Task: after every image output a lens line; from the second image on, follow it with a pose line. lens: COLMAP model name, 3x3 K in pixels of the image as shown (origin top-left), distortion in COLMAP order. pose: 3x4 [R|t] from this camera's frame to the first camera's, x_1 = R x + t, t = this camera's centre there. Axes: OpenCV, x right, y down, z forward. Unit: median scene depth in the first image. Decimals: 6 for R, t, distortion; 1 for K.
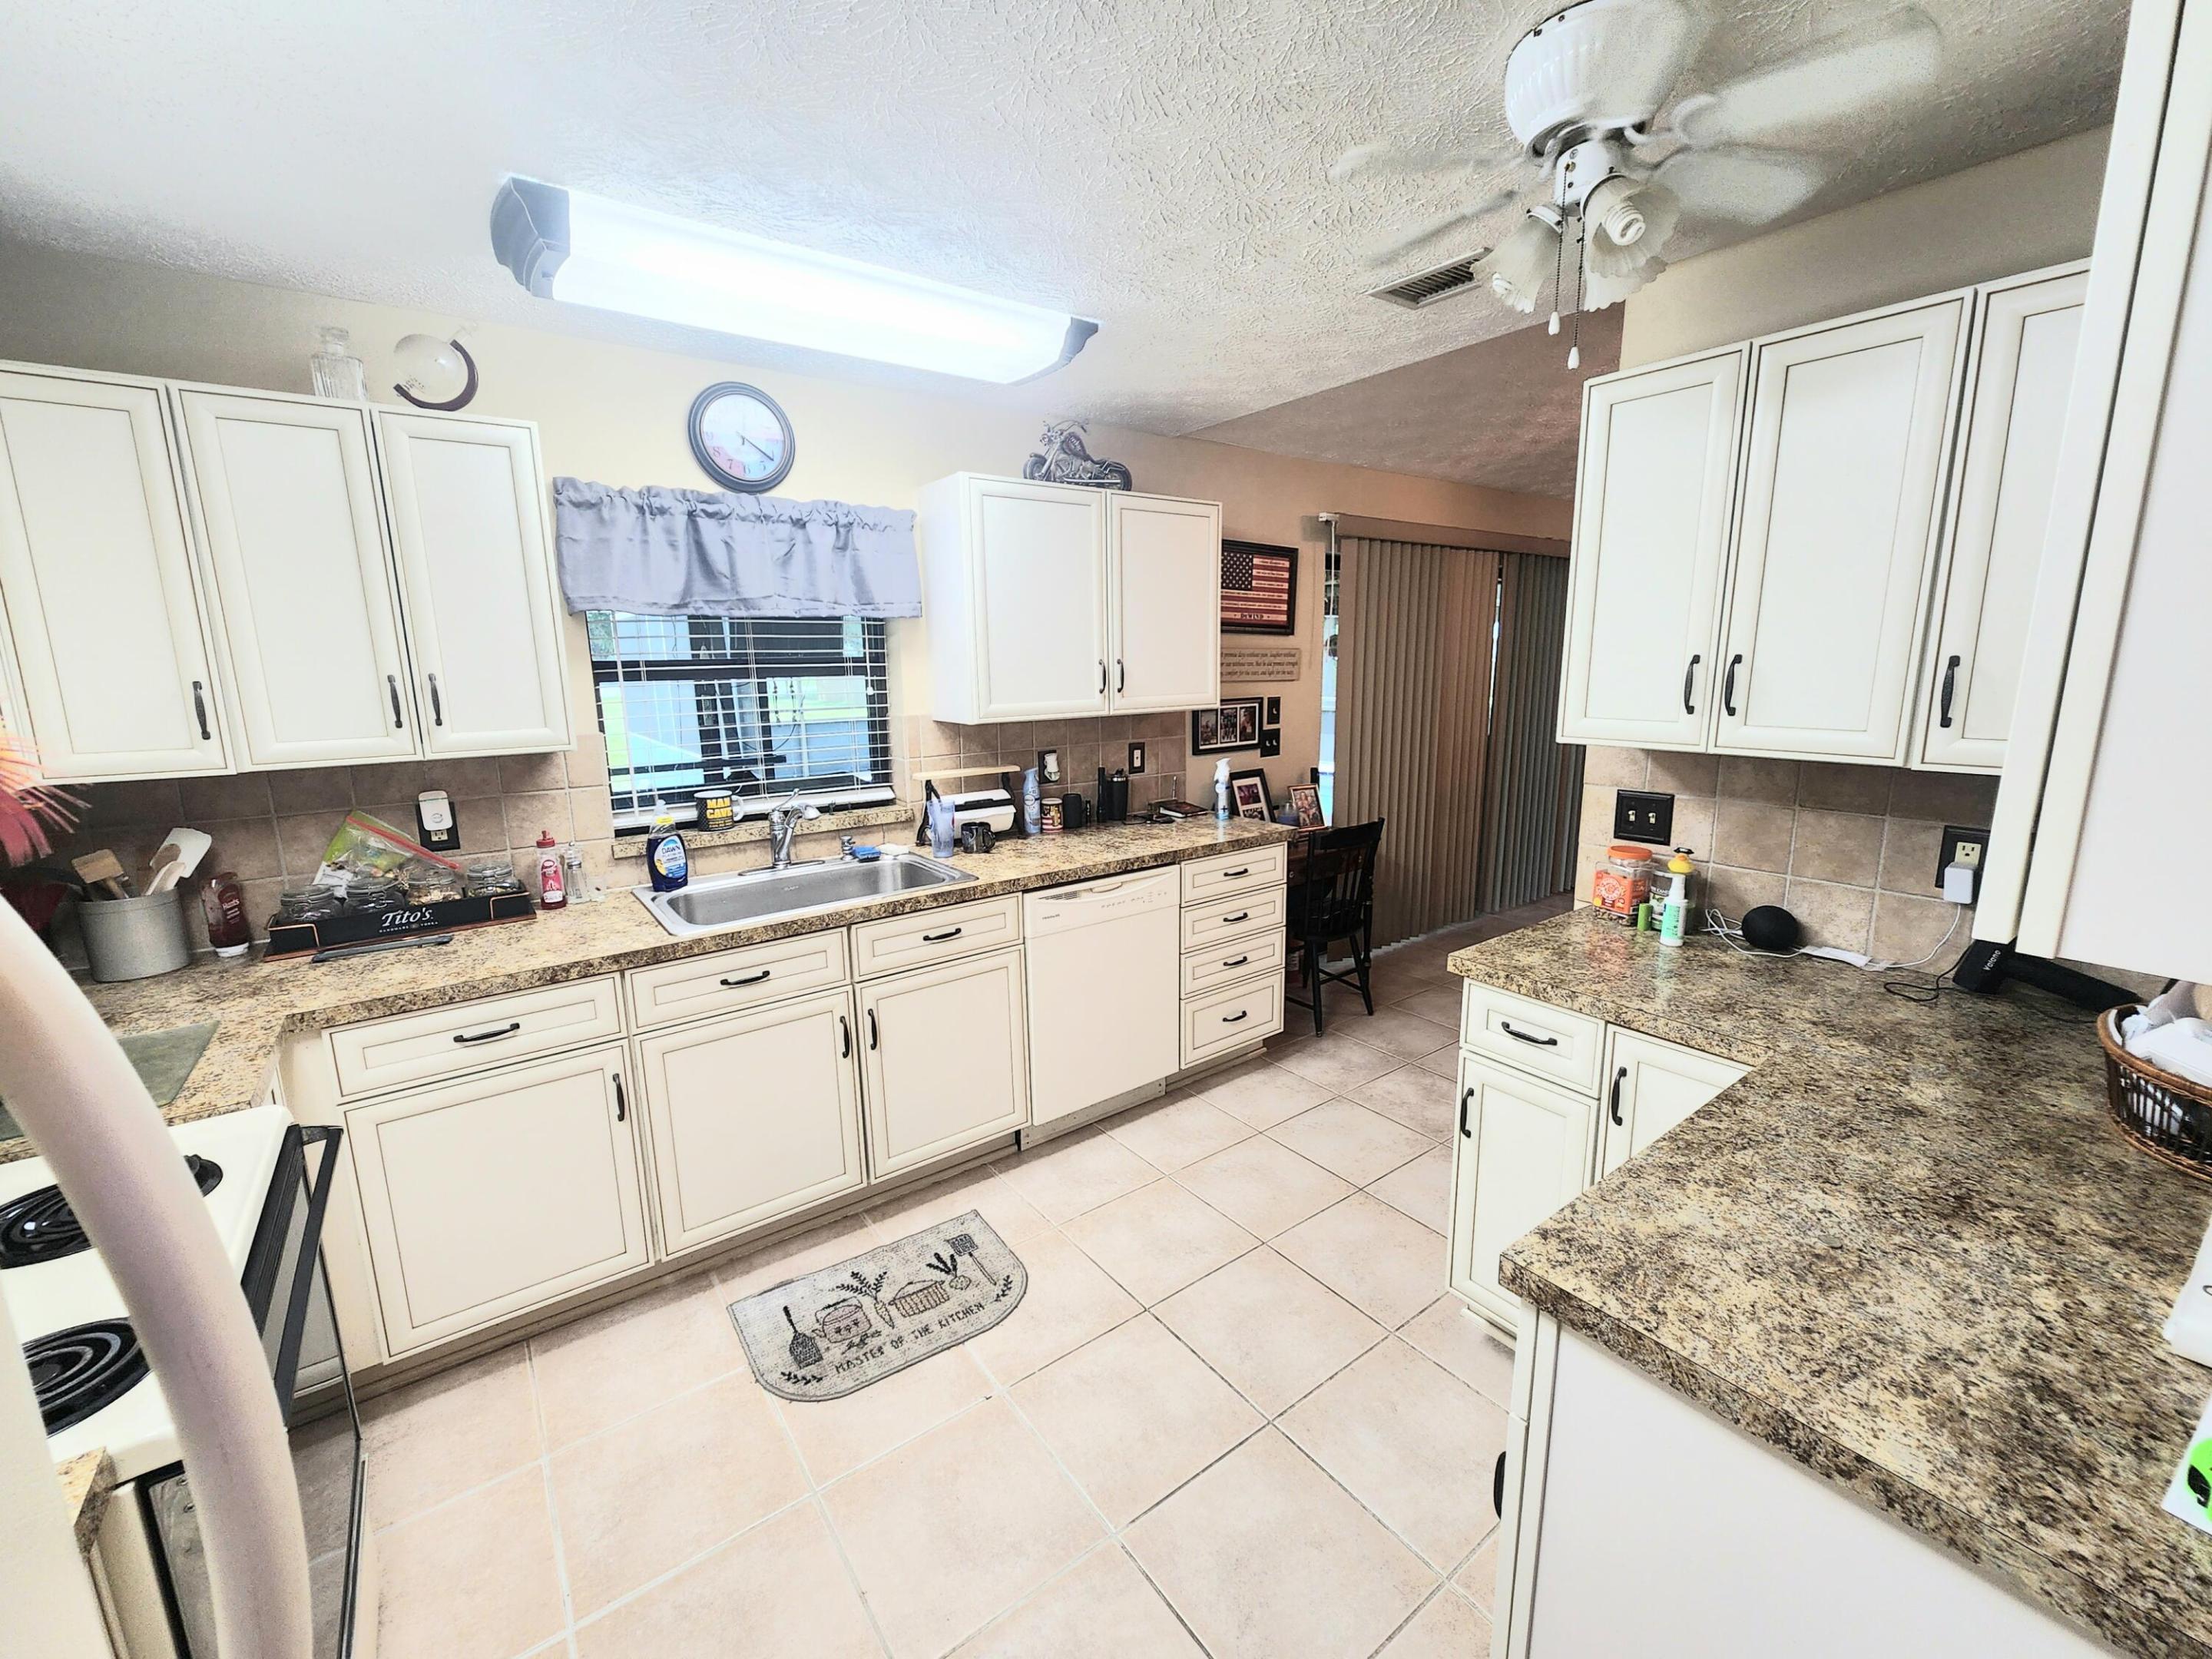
lens RADIAL K [[898.2, 0, 1097.6], [0, 898.2, 822.2], [0, 0, 1]] dist [0.000422, -0.001744]
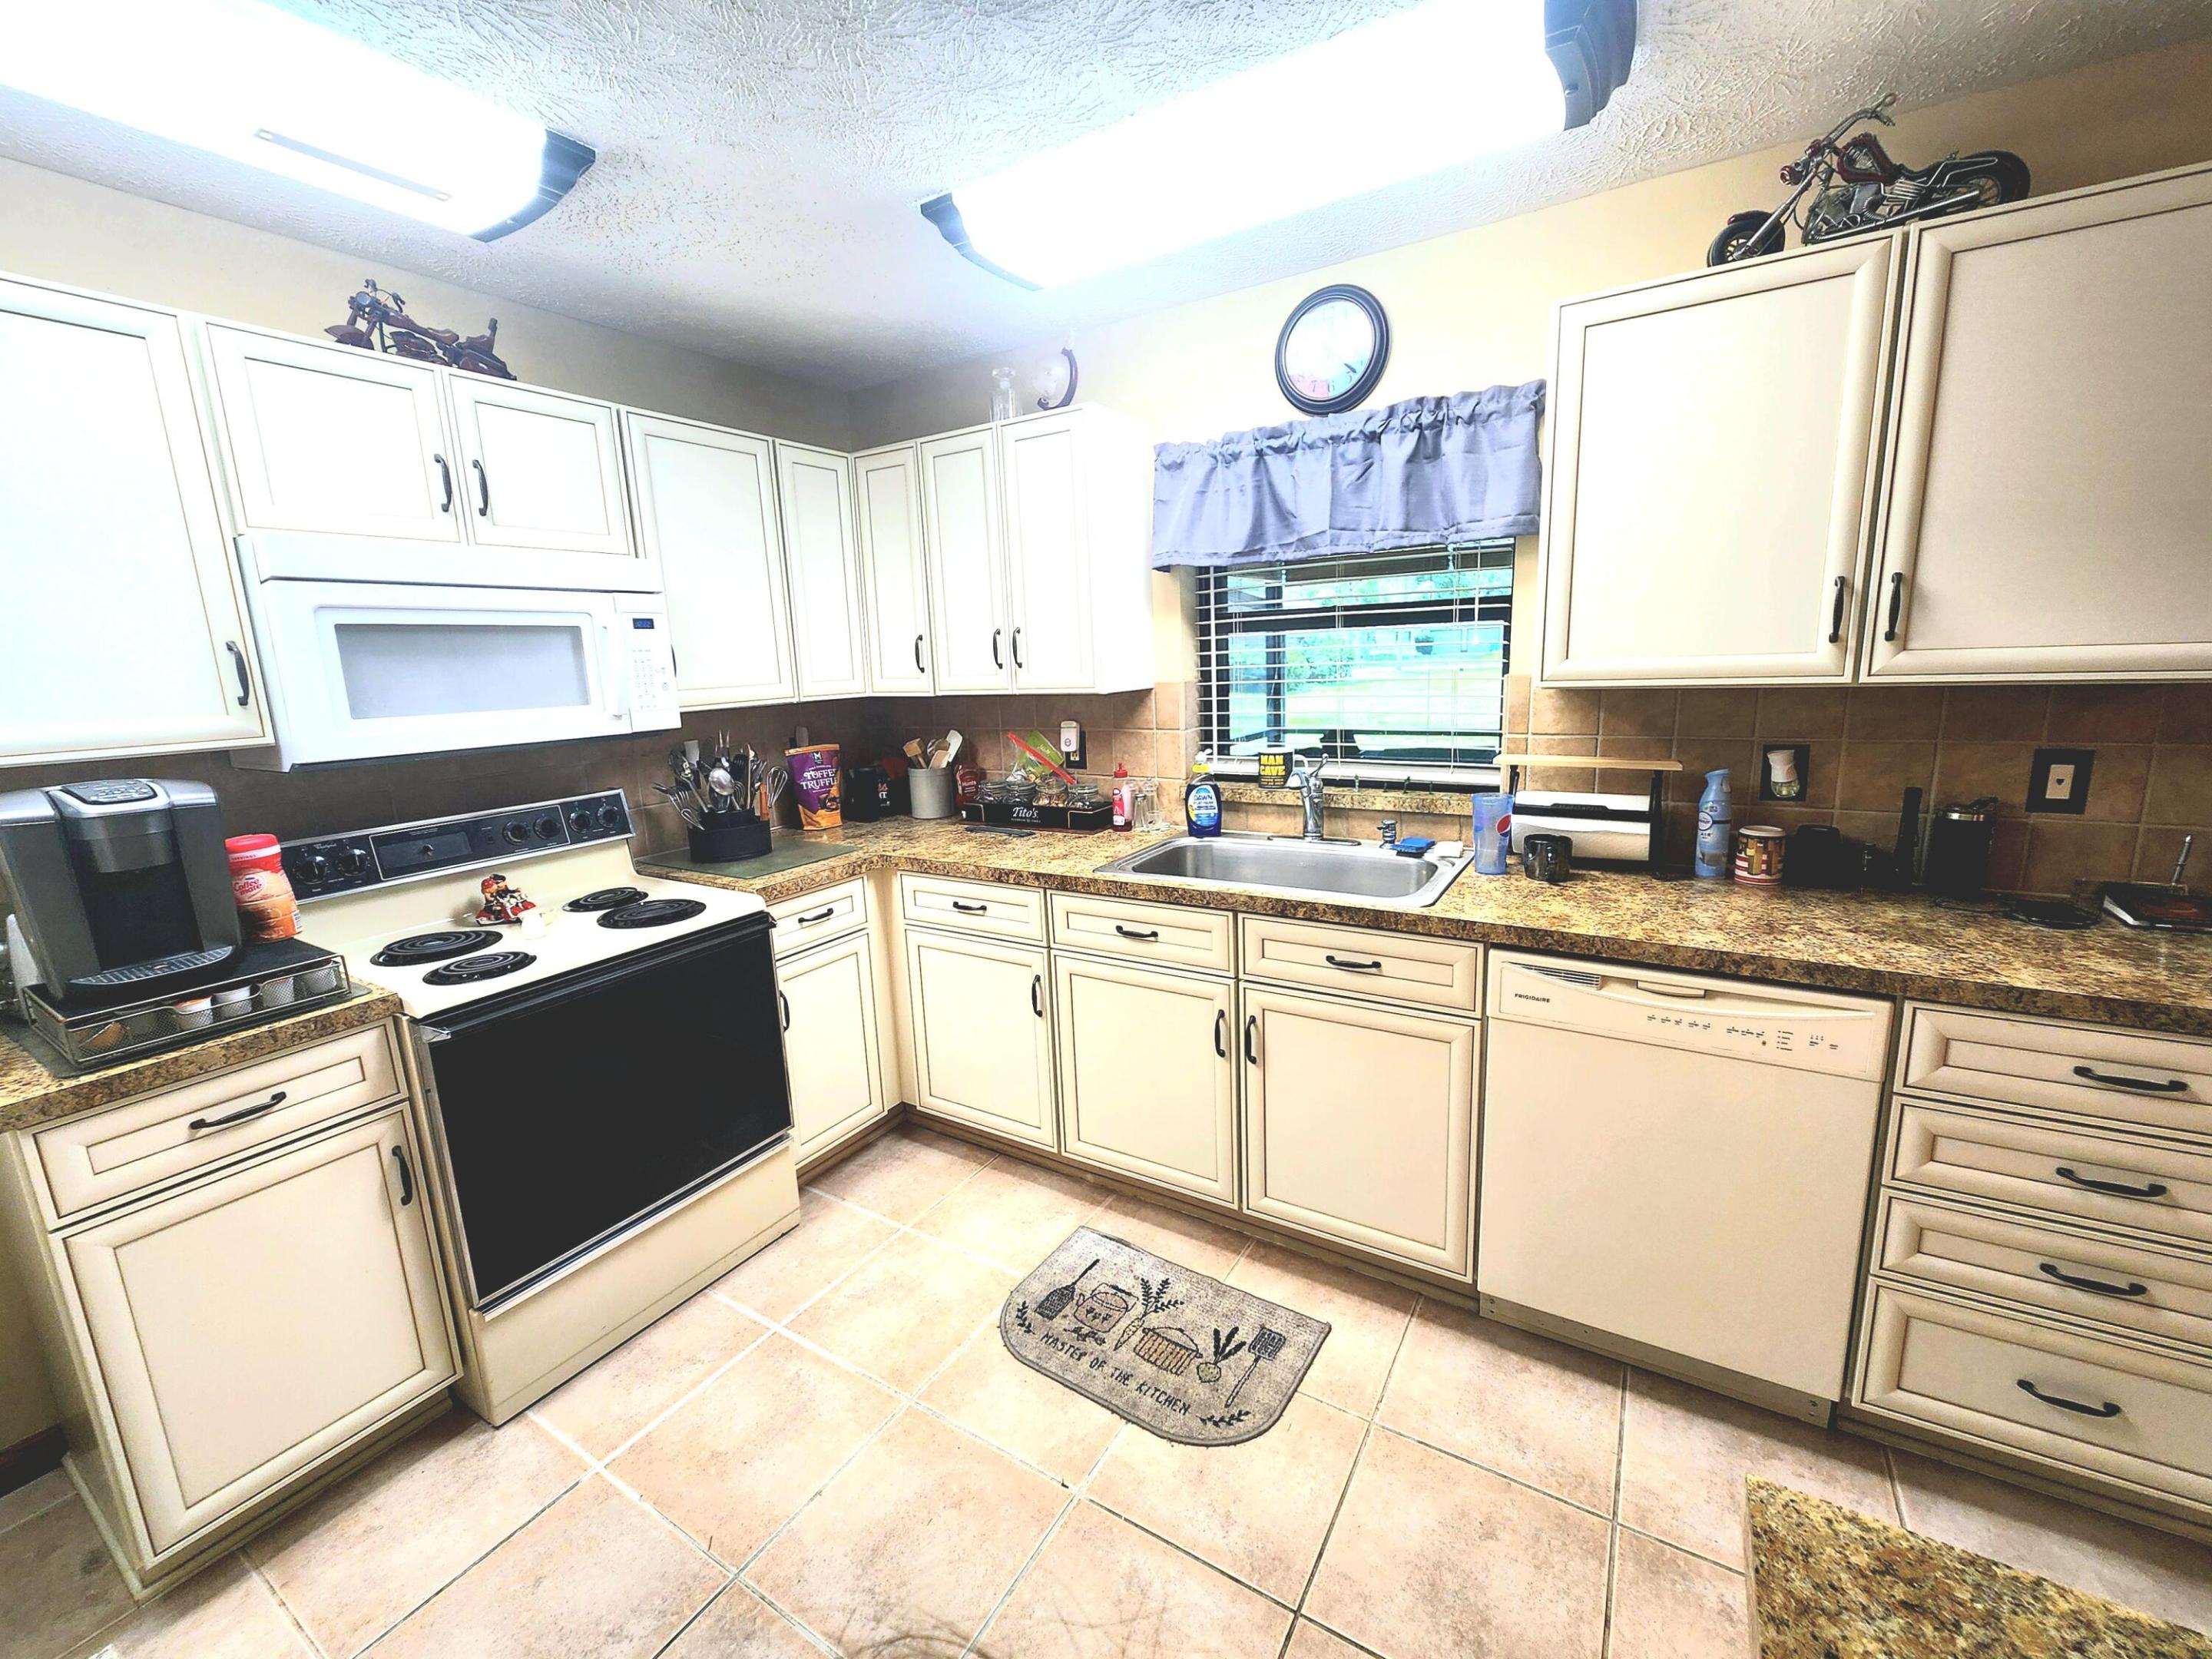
lens RADIAL K [[898.2, 0, 1099.6], [0, 898.2, 826.7], [0, 0, 1]] dist [0.000422, -0.001744]
pose [[0.370929, 0.176620, -0.911711, 0.390085], [-0.139388, 0.981215, 0.133375, -0.054204], [0.918141, 0.077609, 0.388580, 0.470090]]
